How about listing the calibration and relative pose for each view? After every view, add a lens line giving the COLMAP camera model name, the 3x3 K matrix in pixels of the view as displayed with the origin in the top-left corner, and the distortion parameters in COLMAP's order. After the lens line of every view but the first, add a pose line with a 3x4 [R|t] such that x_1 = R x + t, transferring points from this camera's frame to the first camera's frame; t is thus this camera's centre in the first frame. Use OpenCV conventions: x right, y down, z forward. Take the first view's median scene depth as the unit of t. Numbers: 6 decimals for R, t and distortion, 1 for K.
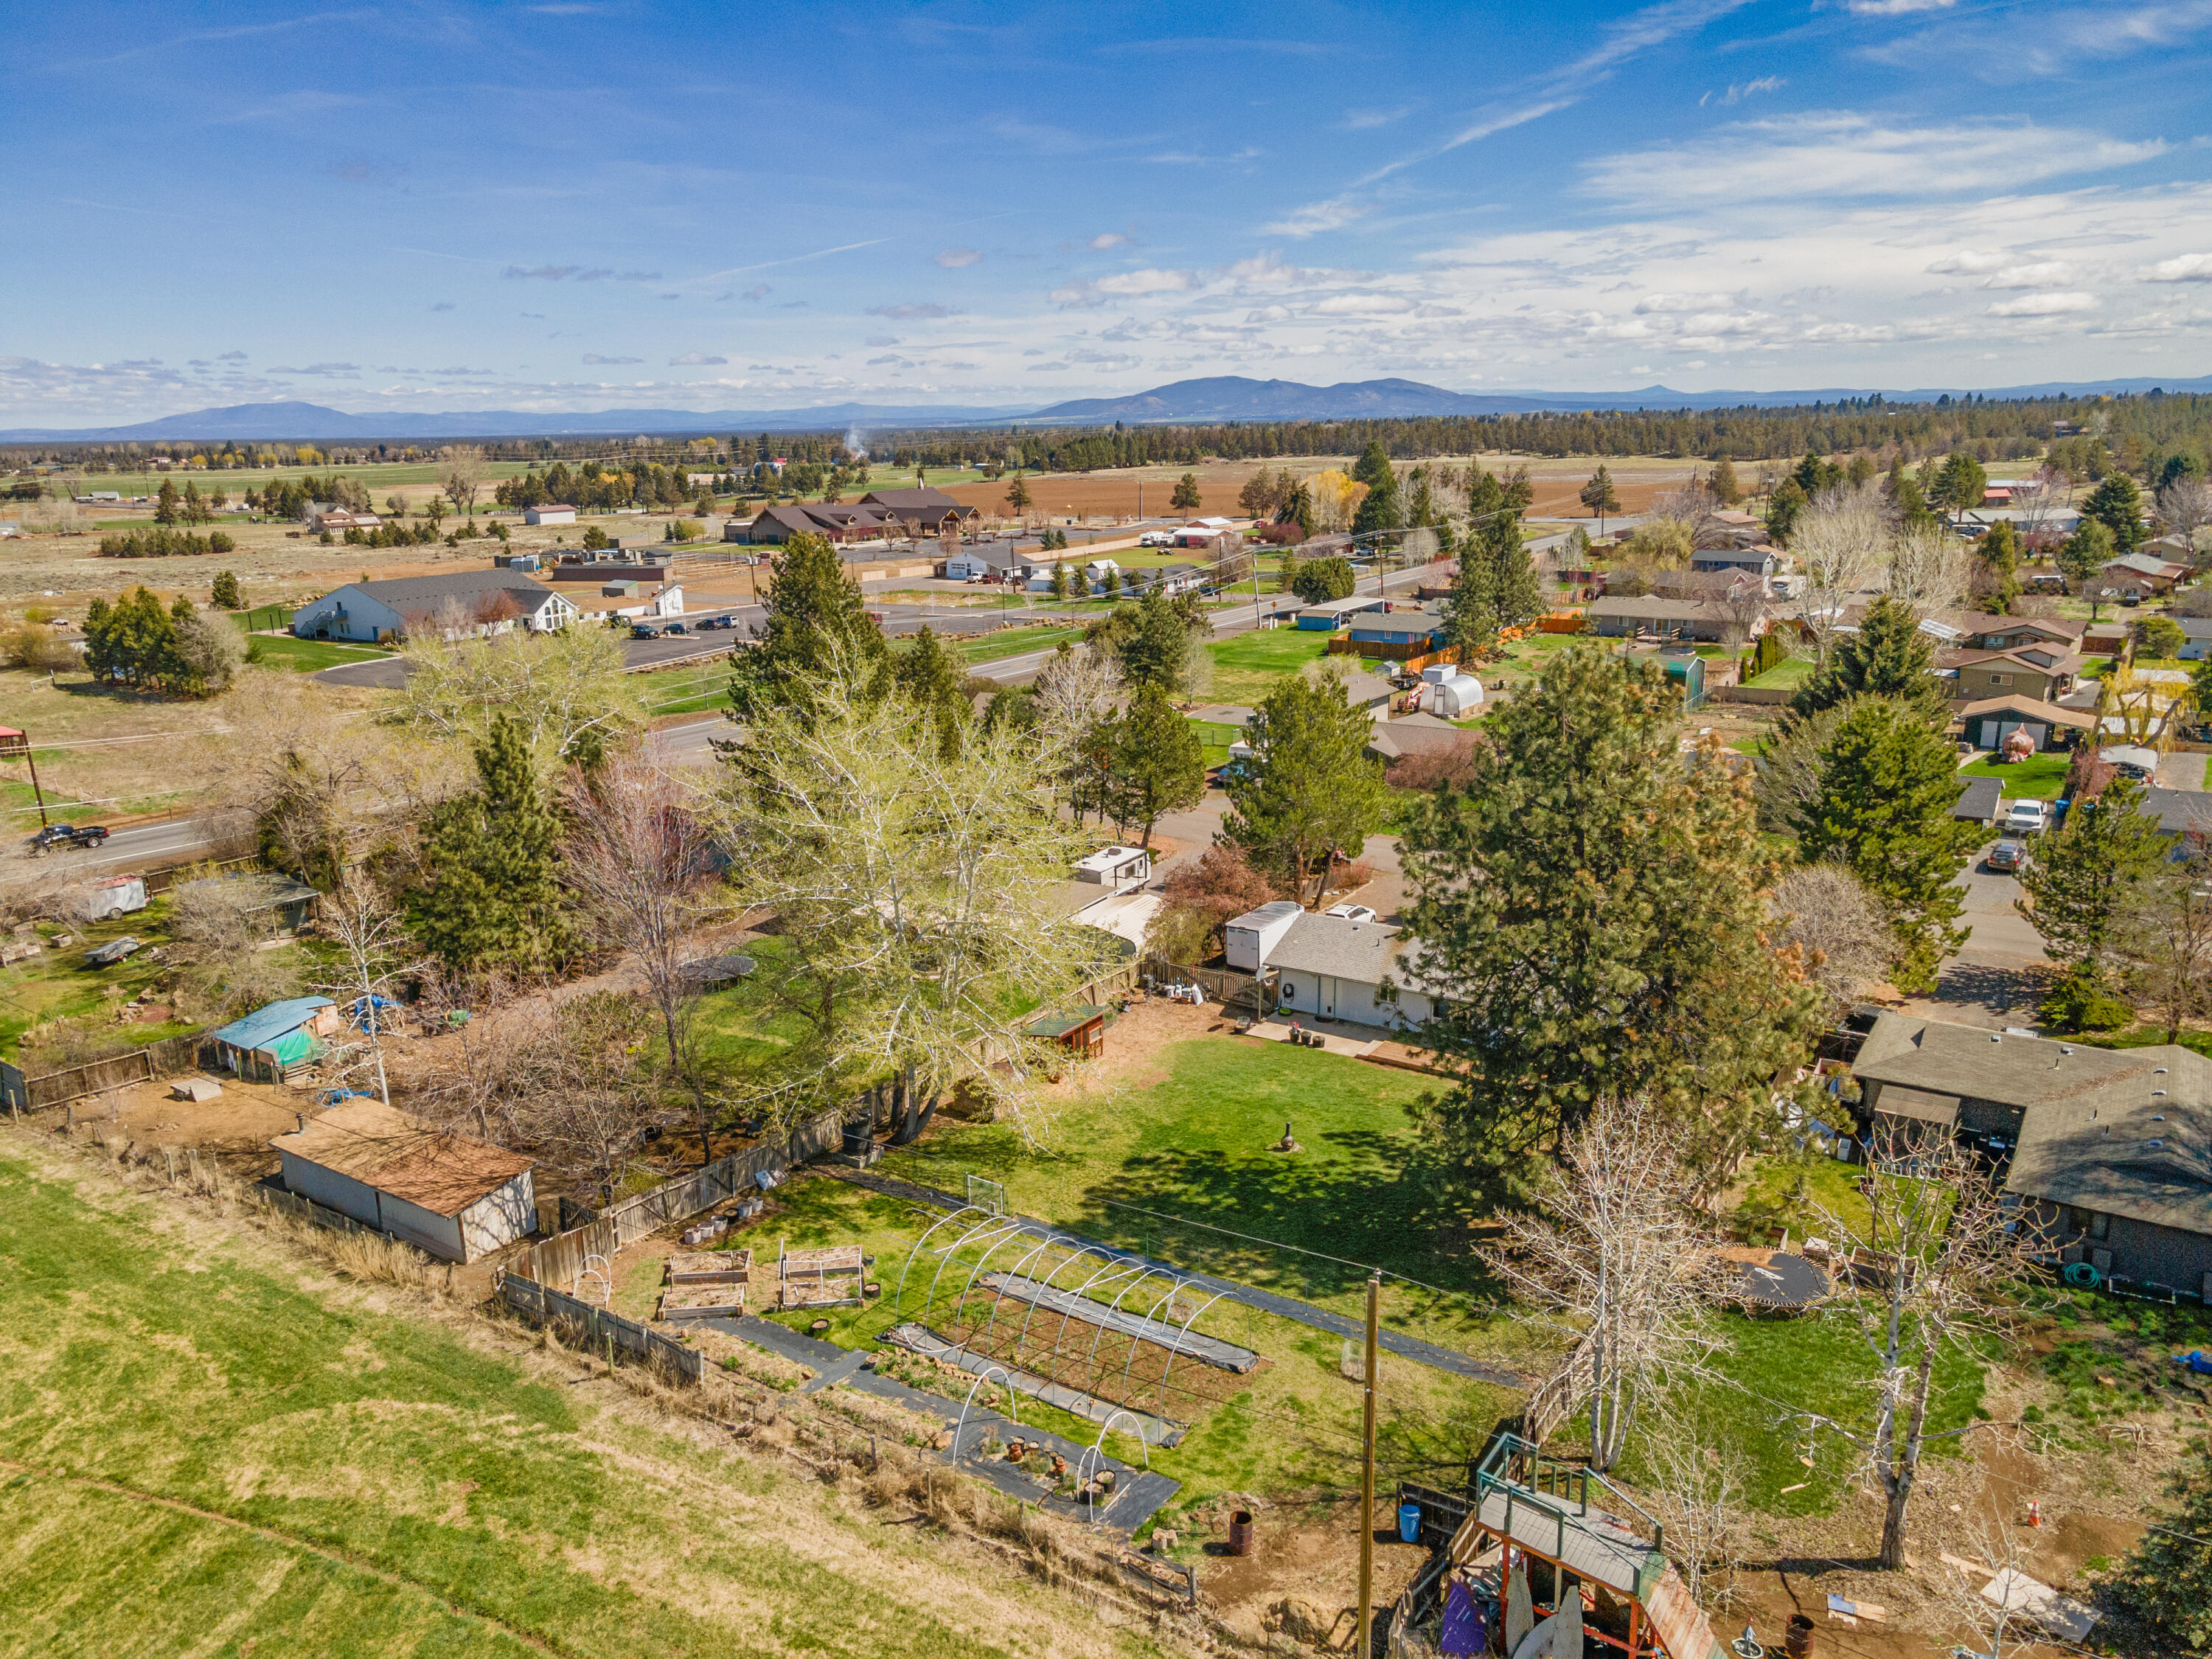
lens RADIAL K [[1624.3, 0, 1104.8], [0, 1624.3, 827.4], [0, 0, 1]] dist [0.045080, -0.001501]
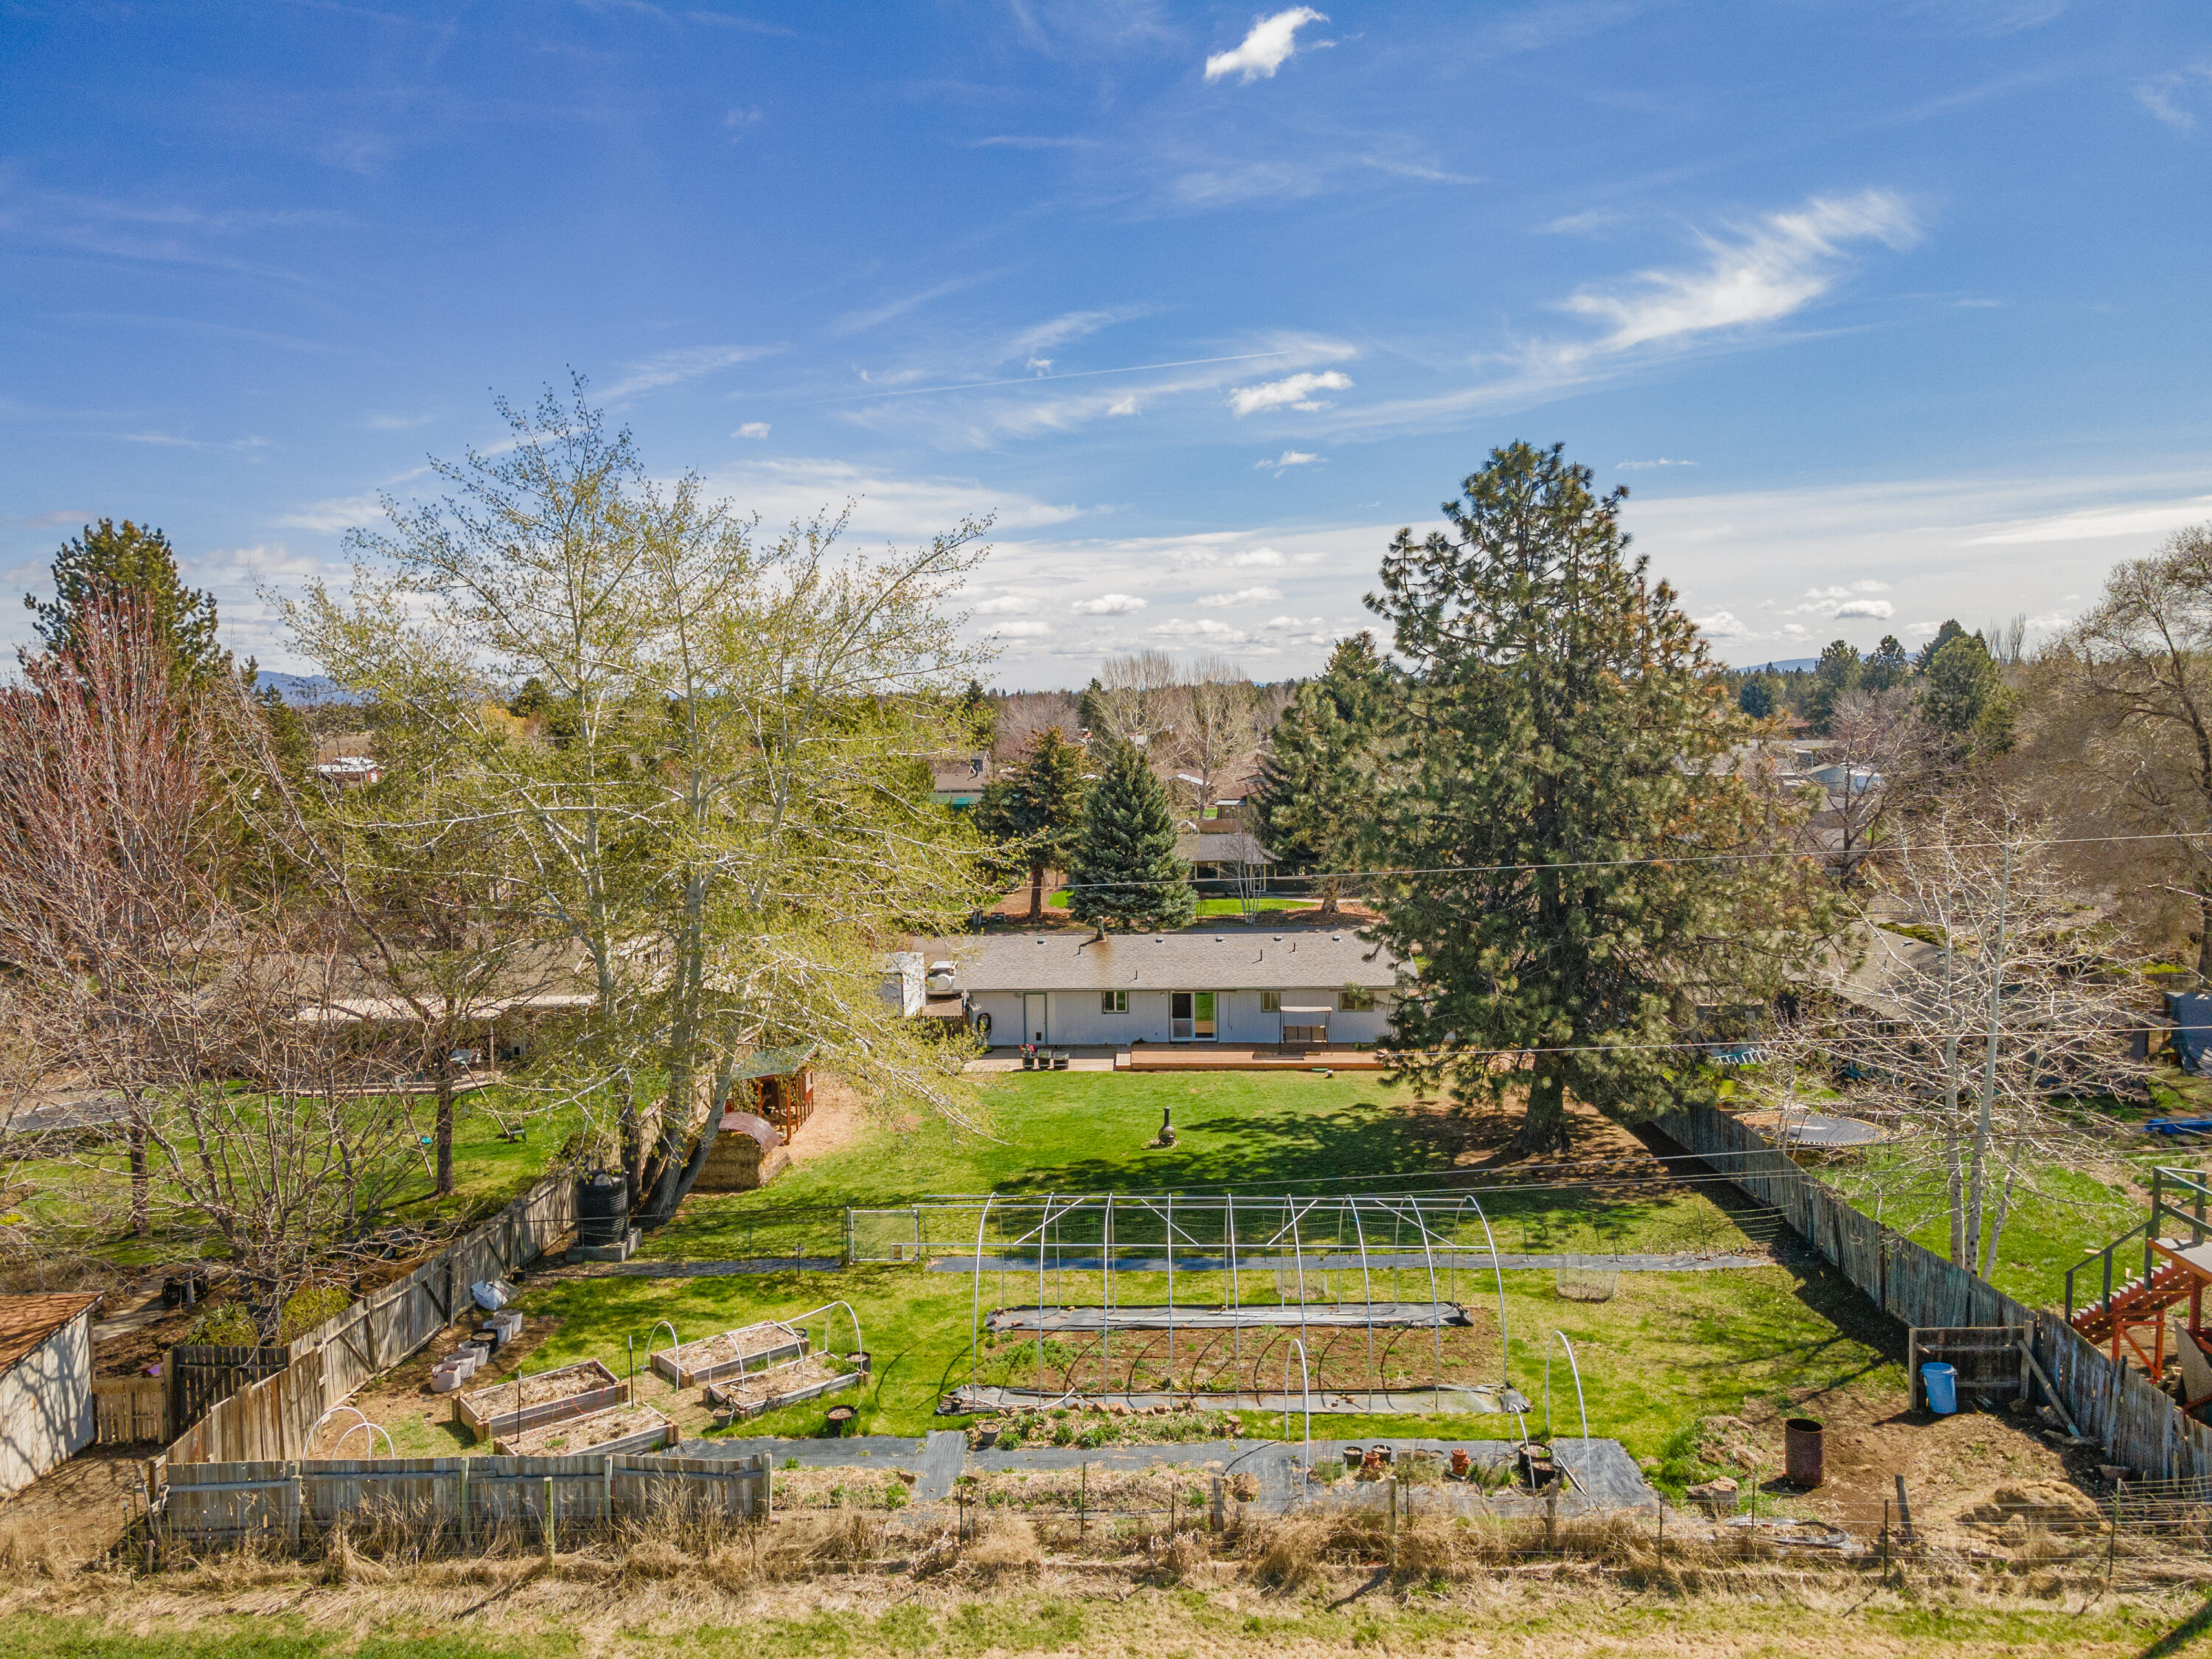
lens RADIAL K [[1624.3, 0, 1093.2], [0, 1624.3, 844.0], [0, 0, 1]] dist [0.045080, -0.001501]
pose [[0.852948, -0.044500, 0.520095, -0.343736], [0.131742, 0.982457, -0.131995, 0.175548], [-0.505097, 0.181104, 0.843847, 0.395994]]
